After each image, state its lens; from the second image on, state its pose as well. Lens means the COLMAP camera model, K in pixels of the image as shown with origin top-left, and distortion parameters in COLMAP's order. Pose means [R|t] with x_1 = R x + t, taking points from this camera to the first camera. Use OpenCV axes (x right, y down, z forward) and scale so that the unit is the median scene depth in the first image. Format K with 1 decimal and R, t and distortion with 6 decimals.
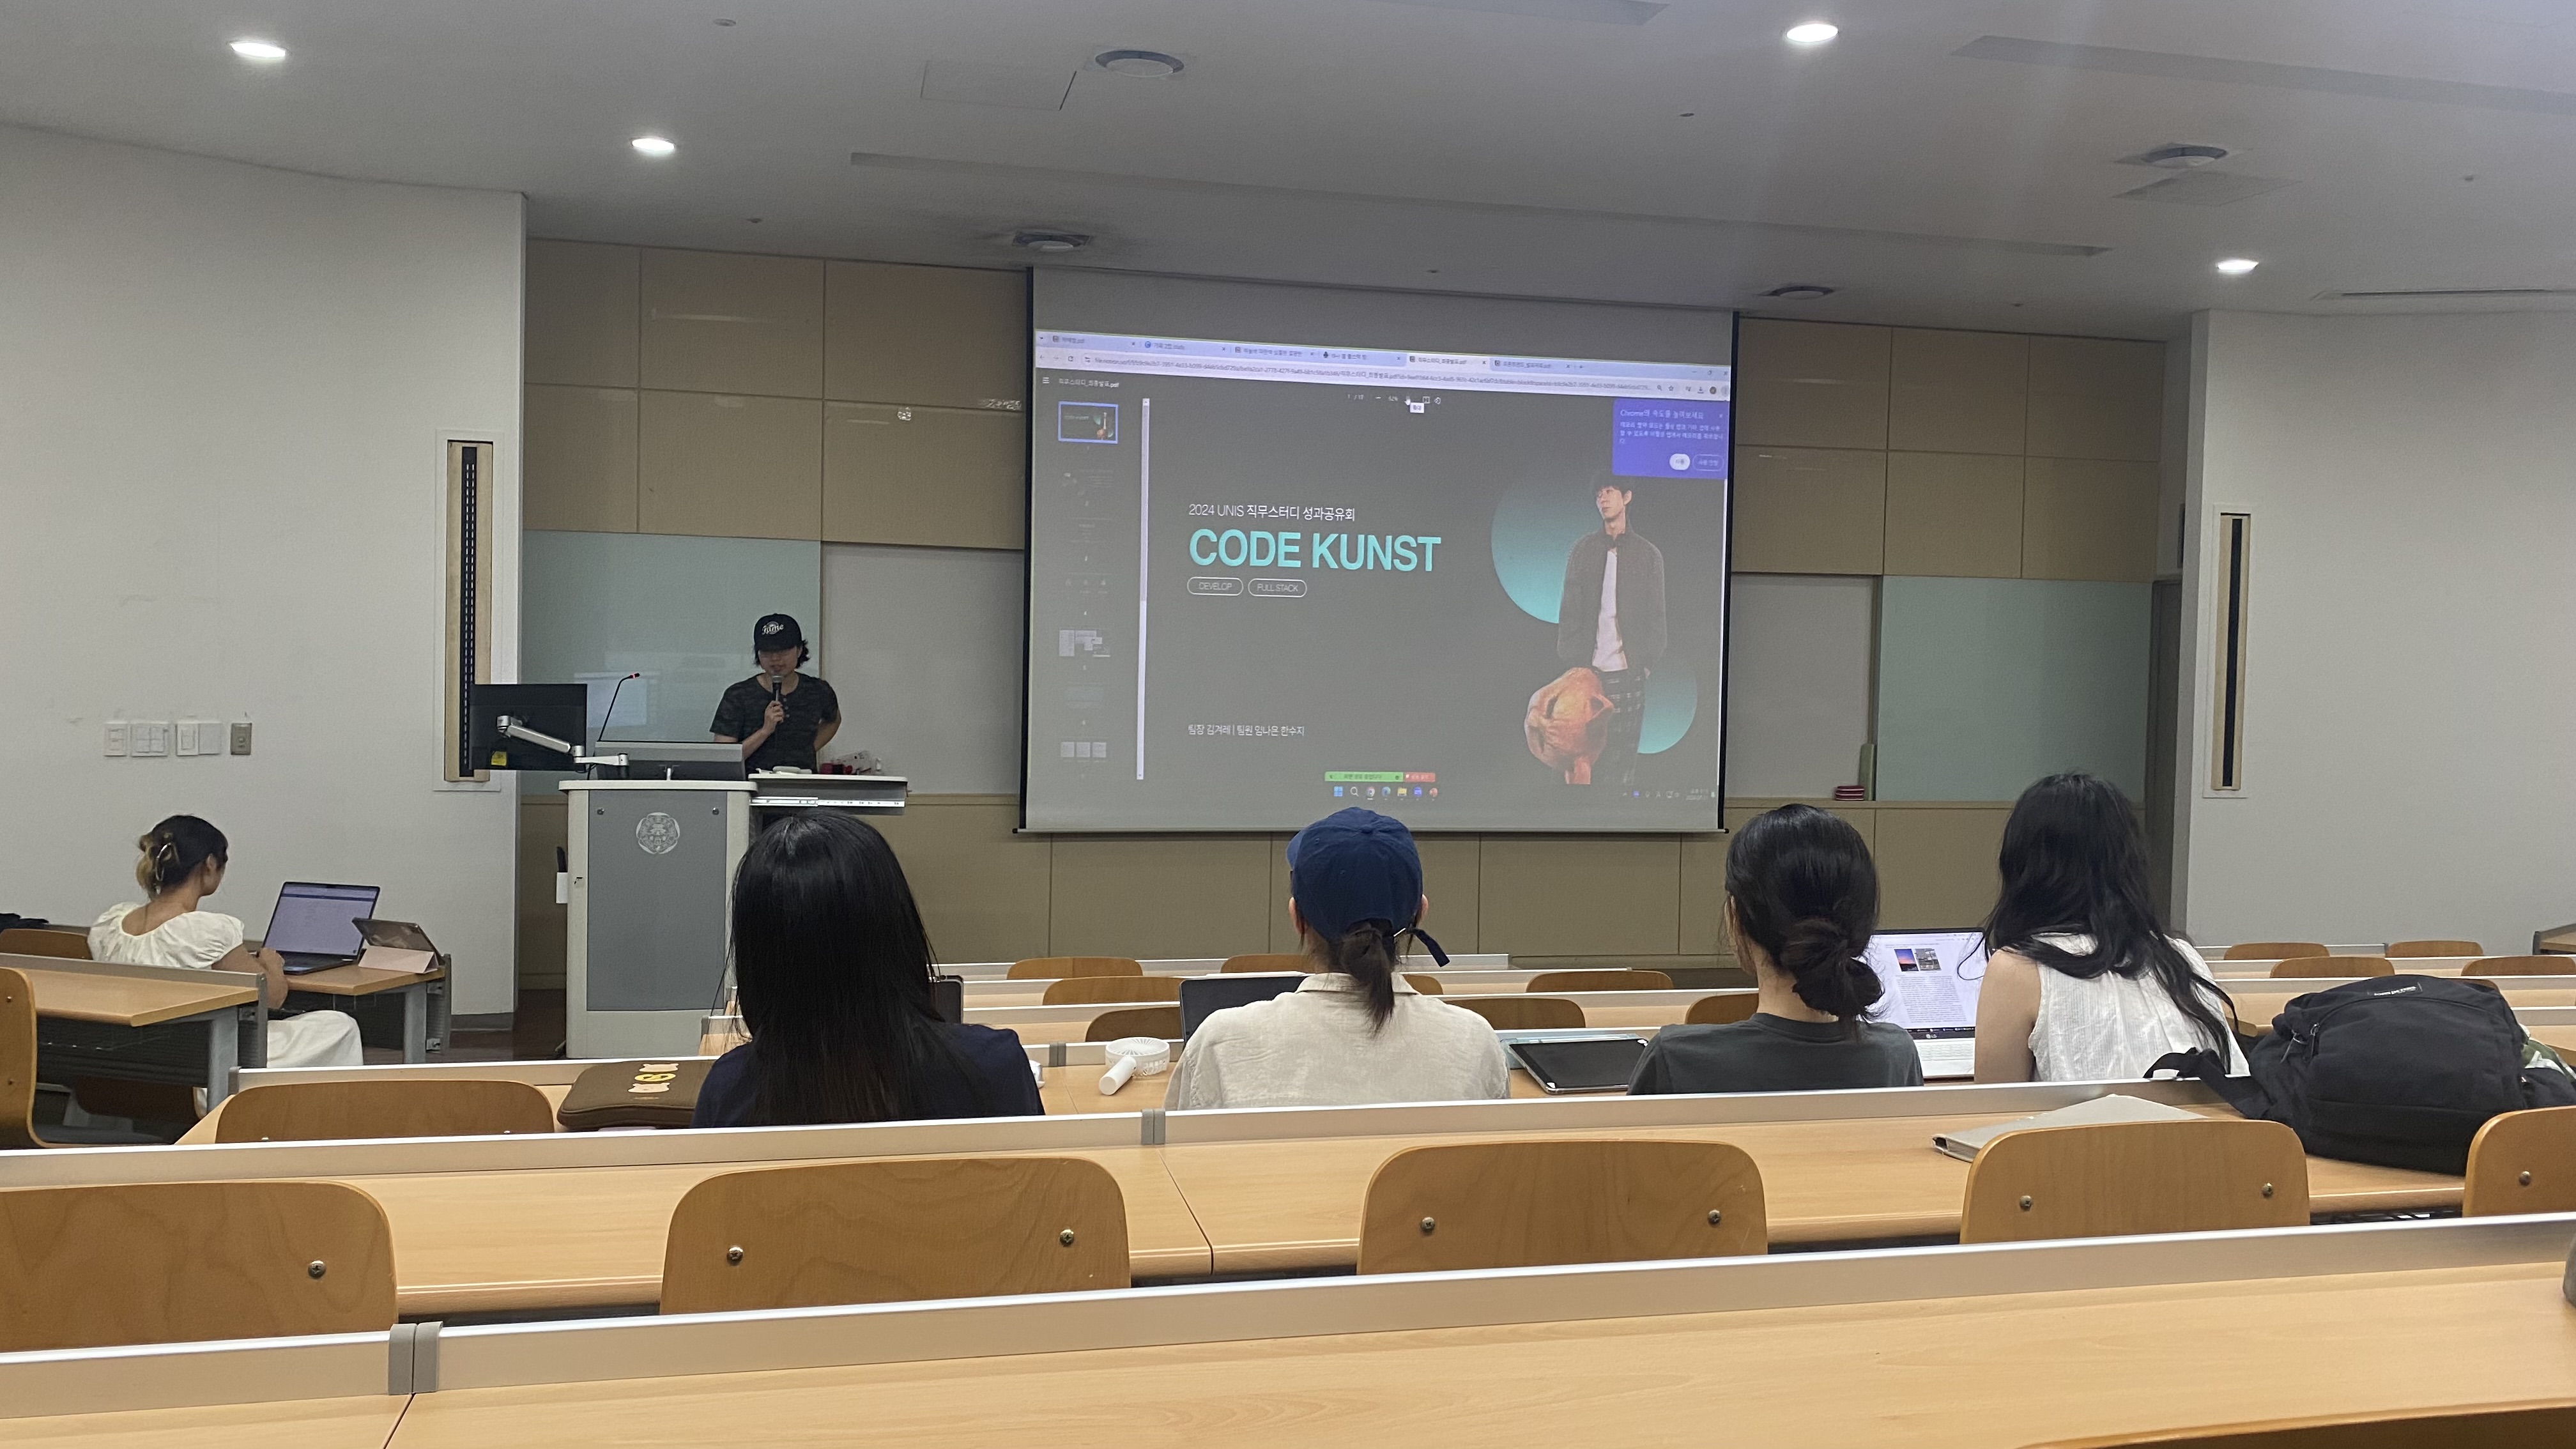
lens RADIAL K [[1996.1, 0, 1276.9], [0, 1996.1, 714.7], [0, 0, 1]] dist [0.067582, -0.083418]
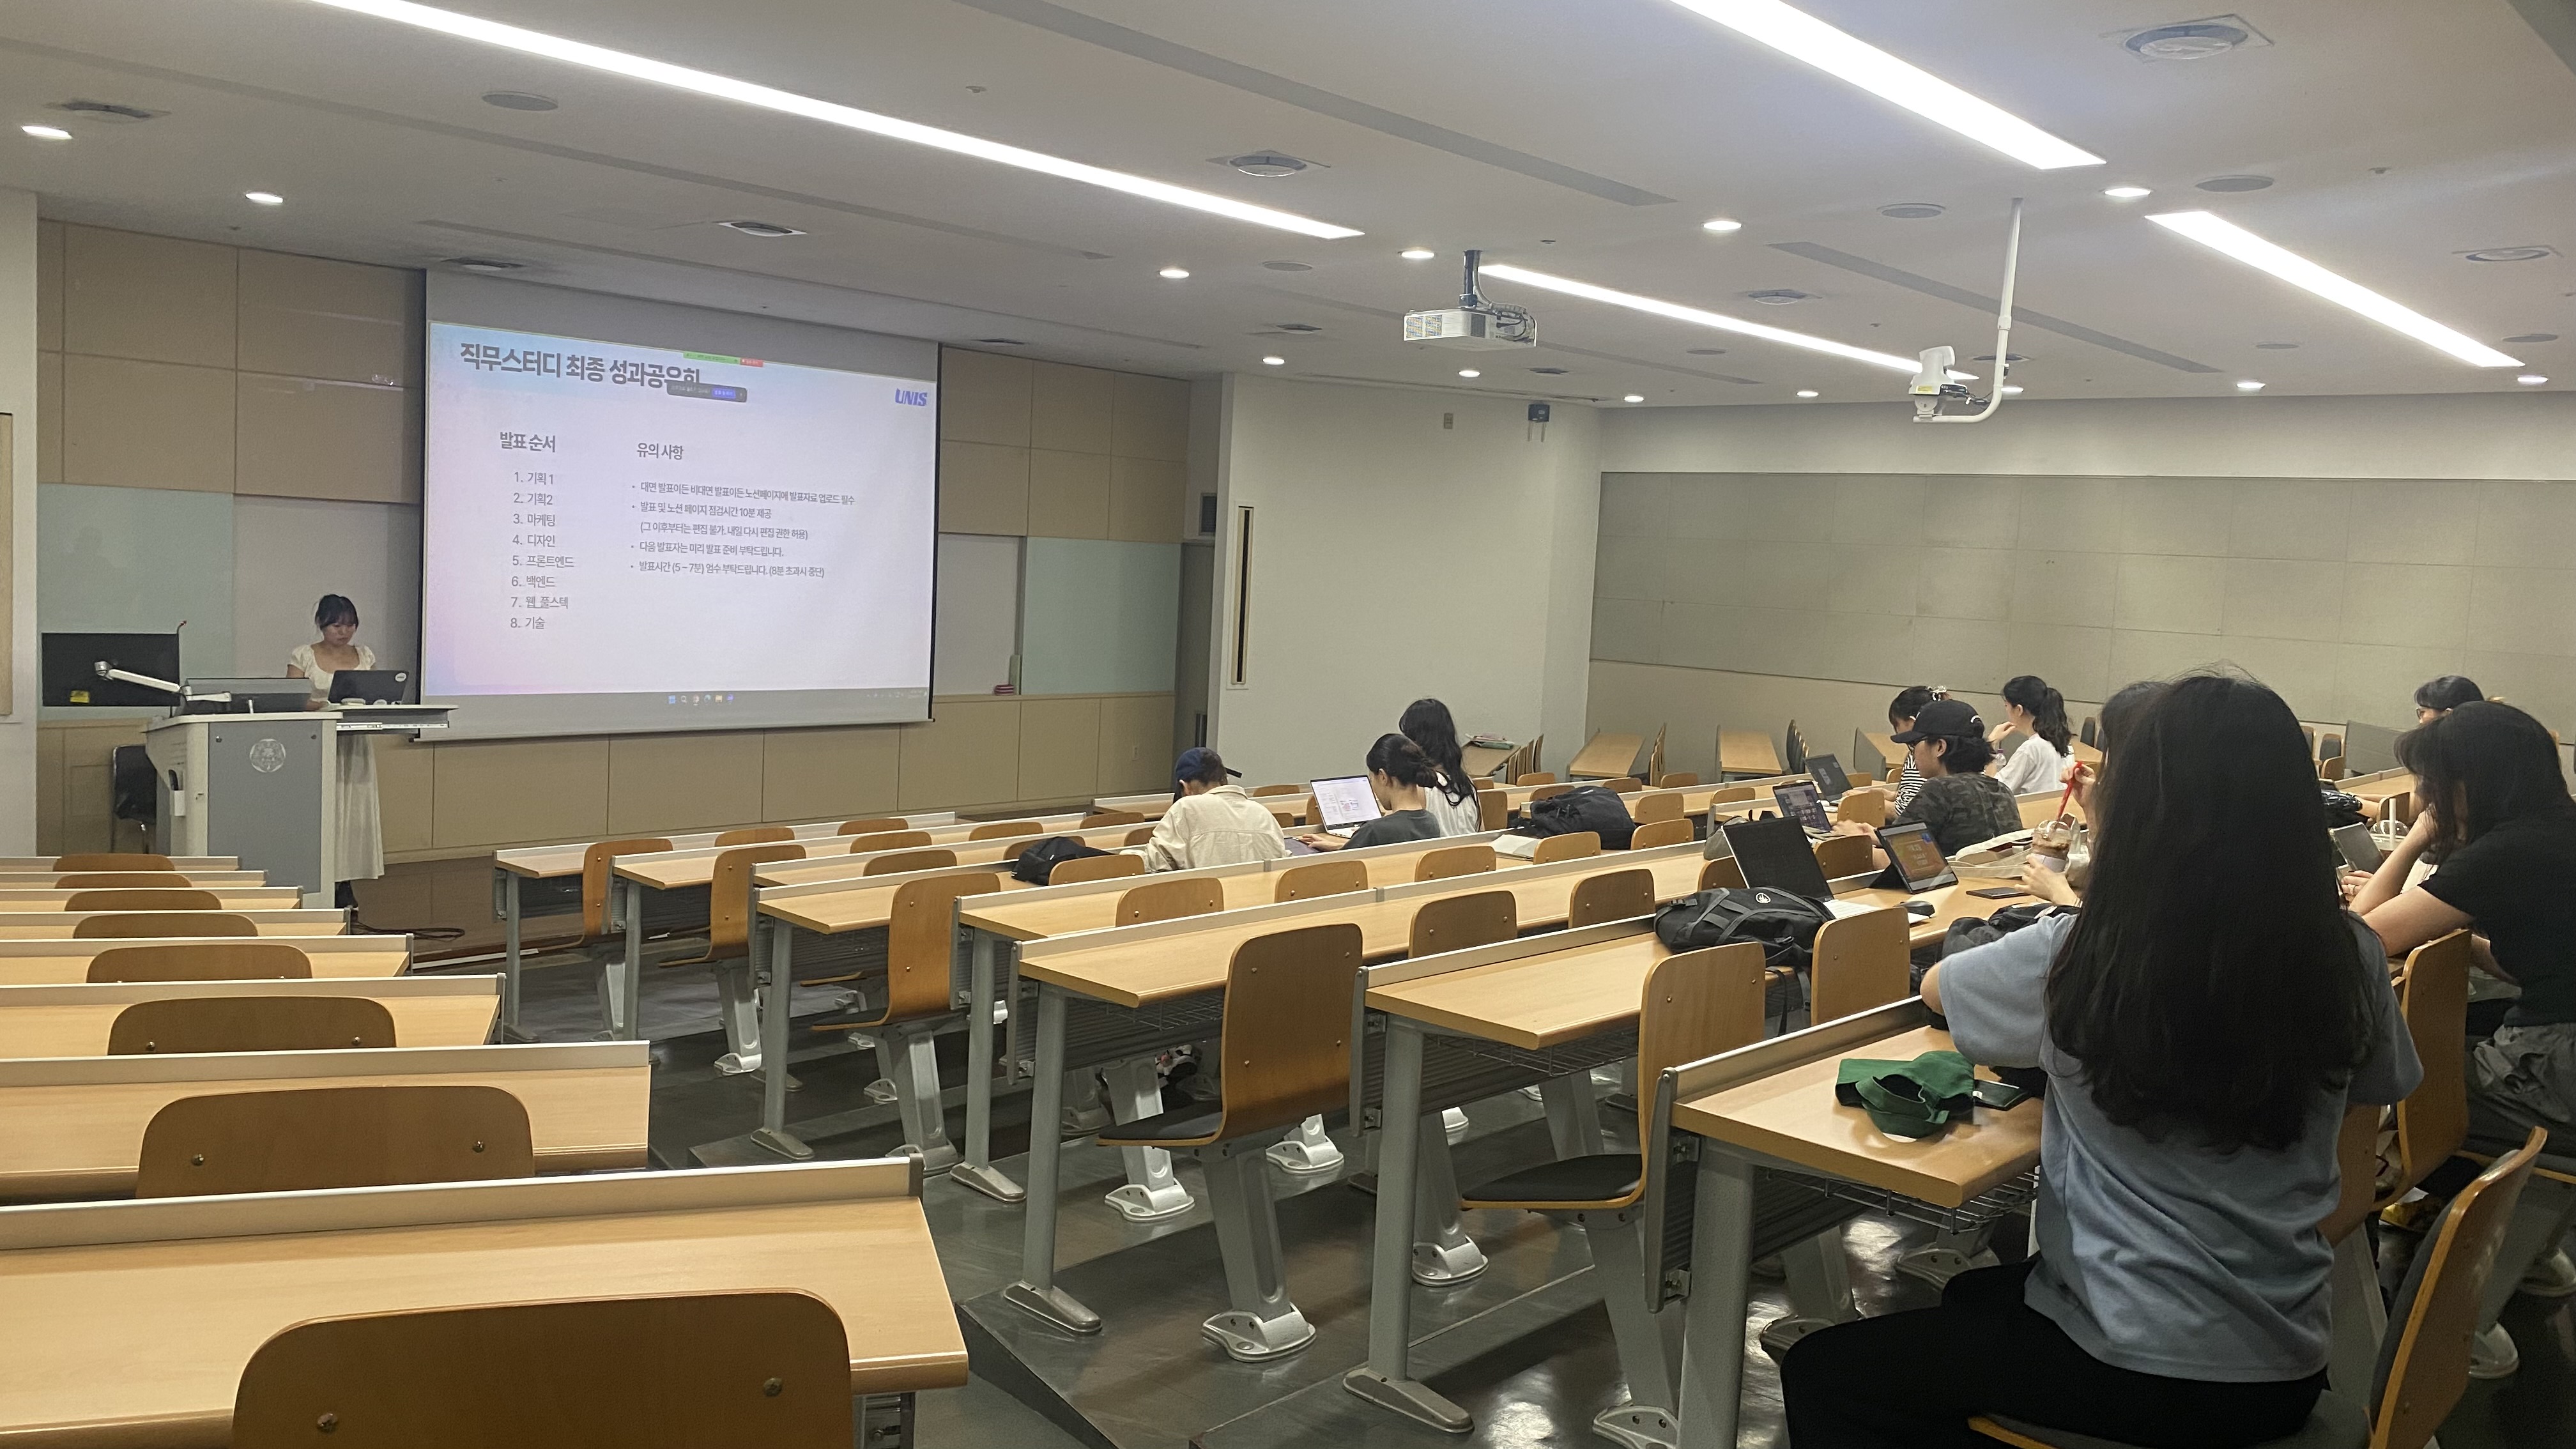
lens RADIAL K [[1996.1, 0, 1290.6], [0, 1996.1, 719.9], [0, 0, 1]] dist [0.067582, -0.083418]
pose [[0.822828, -0.028490, 0.567575, -0.467983], [-0.014367, 0.997380, 0.070893, -0.057295], [-0.568108, -0.066487, 0.820264, -0.361769]]
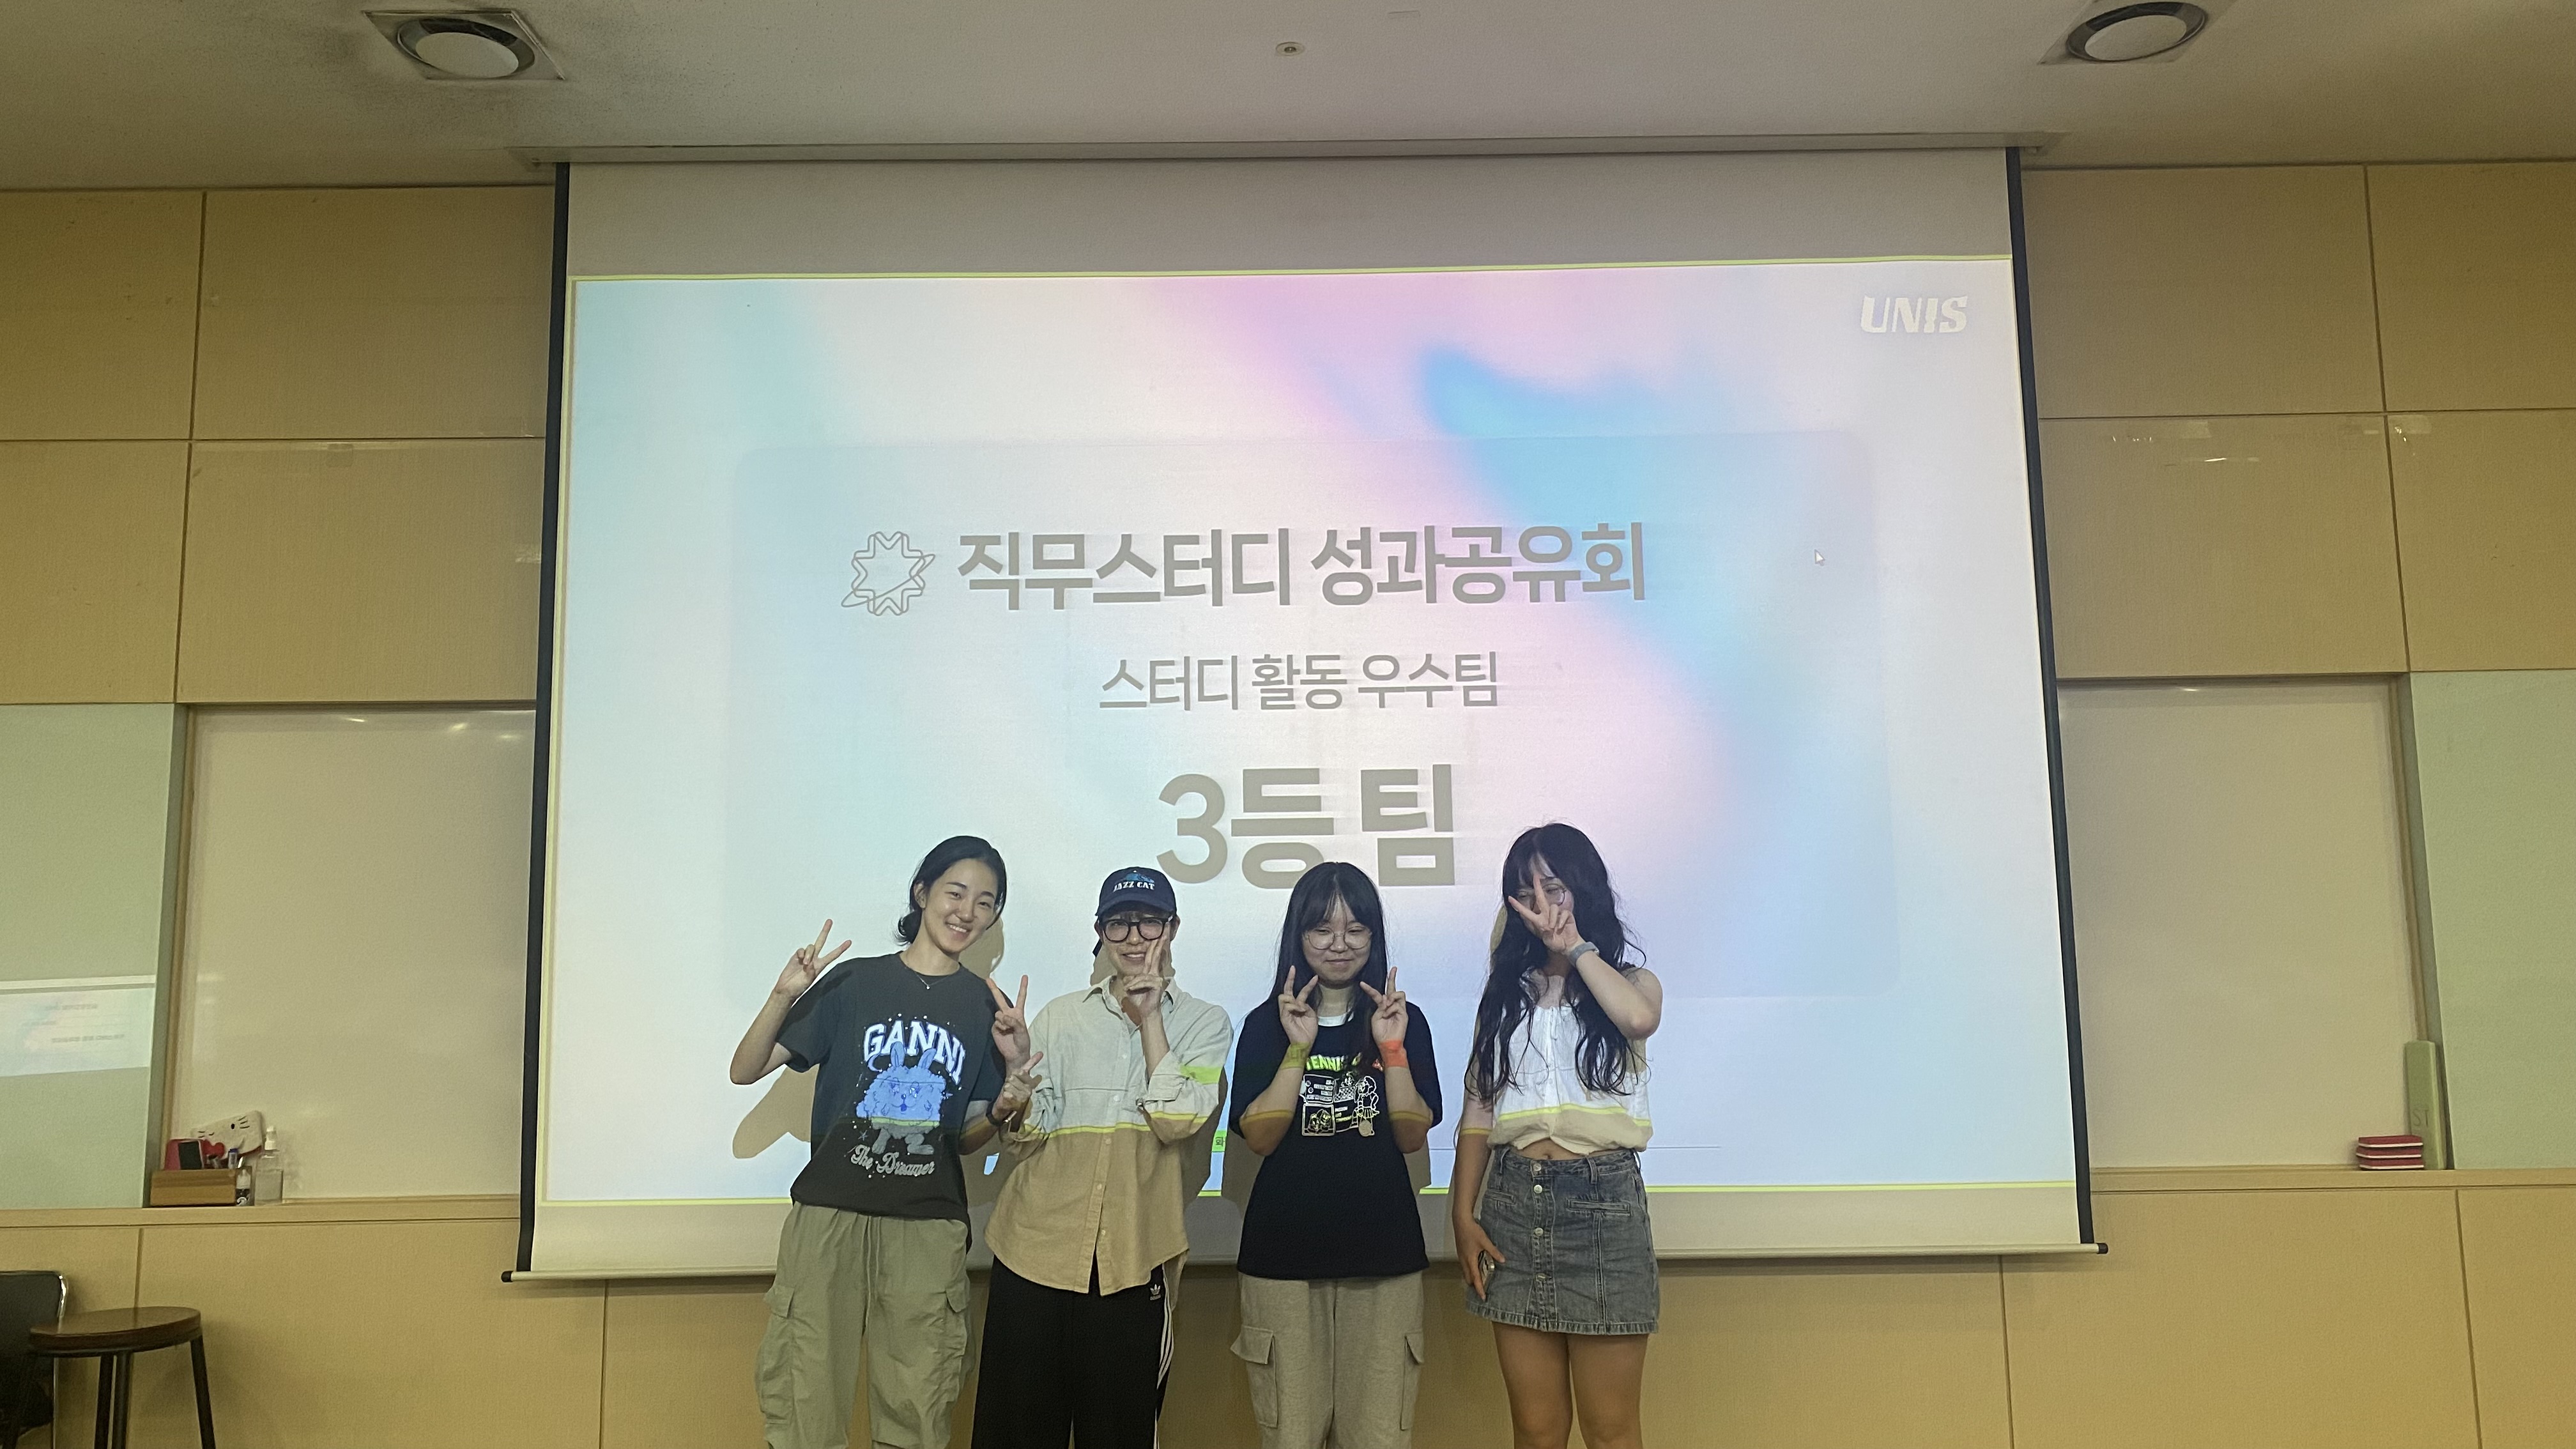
lens RADIAL K [[1996.1, 0, 1313.3], [0, 1996.1, 698.9], [0, 0, 1]] dist [0.067582, -0.083418]
pose [[0.977301, -0.064862, -0.201682, 0.198940], [0.029699, 0.984525, -0.172712, 0.013360], [0.209764, 0.162802, 0.964103, 0.667087]]
